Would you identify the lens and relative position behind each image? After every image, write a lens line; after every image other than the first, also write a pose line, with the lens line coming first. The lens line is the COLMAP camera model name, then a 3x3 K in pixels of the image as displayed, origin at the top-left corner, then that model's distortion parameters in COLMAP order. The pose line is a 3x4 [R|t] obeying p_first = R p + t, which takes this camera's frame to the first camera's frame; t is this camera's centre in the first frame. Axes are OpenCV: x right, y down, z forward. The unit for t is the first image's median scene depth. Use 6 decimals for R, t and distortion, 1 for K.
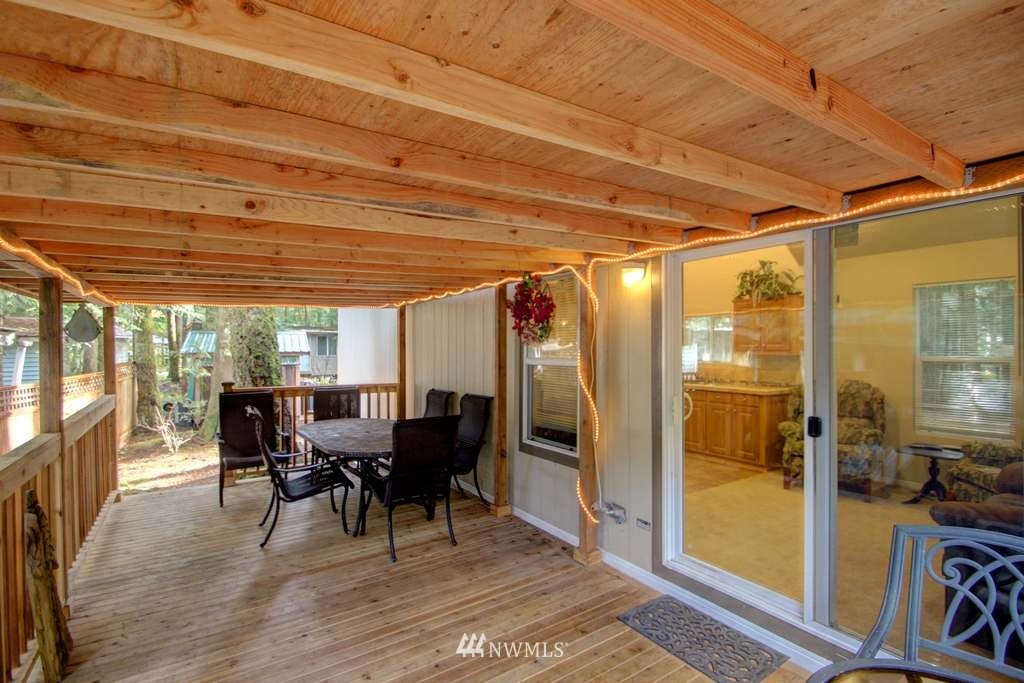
lens RADIAL K [[471.5, 0, 518.3], [0, 471.5, 353.0], [0, 0, 1]] dist [0.010426, -0.015354]
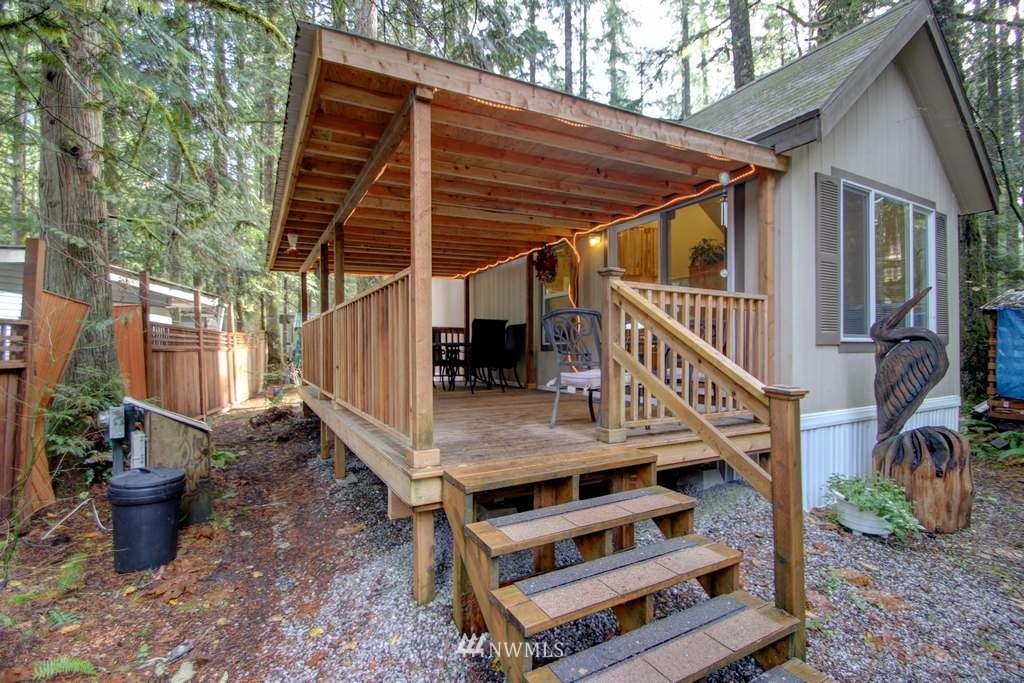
lens RADIAL K [[471.5, 0, 518.3], [0, 471.5, 353.0], [0, 0, 1]] dist [0.010426, -0.015354]
pose [[0.995850, -0.002078, -0.090989, 0.083895], [0.001474, 0.999976, -0.006703, 0.252823], [0.091001, 0.006541, 0.995829, -0.781689]]
